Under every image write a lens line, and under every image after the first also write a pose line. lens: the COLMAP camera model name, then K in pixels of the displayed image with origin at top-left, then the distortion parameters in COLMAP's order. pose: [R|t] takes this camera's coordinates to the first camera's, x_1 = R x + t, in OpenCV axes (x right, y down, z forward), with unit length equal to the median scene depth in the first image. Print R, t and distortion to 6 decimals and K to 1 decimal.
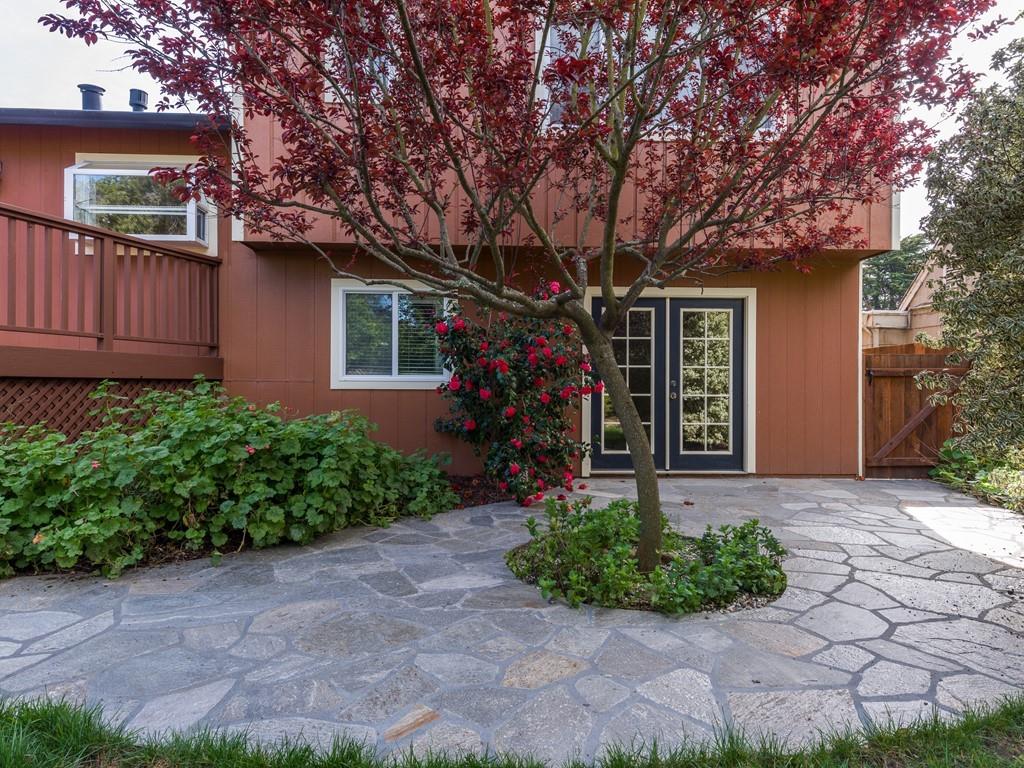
lens RADIAL K [[630.2, 0, 515.6], [0, 630.2, 379.2], [0, 0, 1]] dist [0.029663, -0.000832]
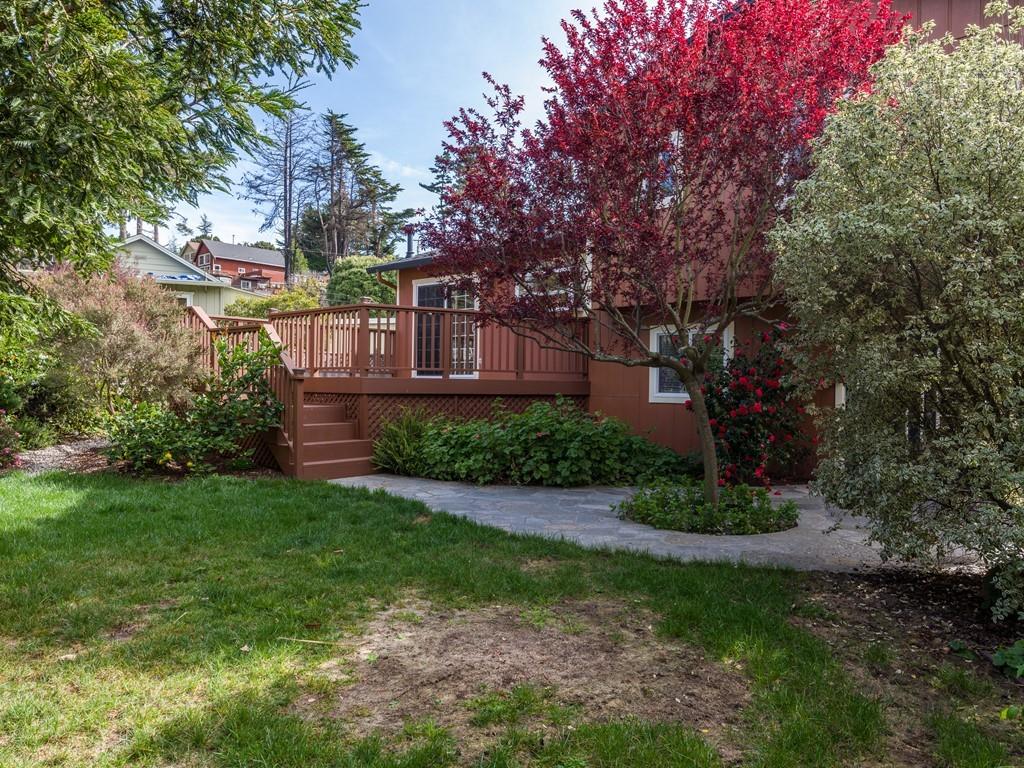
lens RADIAL K [[630.2, 0, 515.6], [0, 630.2, 379.2], [0, 0, 1]] dist [0.029663, -0.000832]
pose [[0.726125, -0.004575, -0.687547, 0.508051], [-0.003661, 0.999938, -0.010520, -0.022945], [0.687553, 0.010156, 0.726064, -0.274115]]
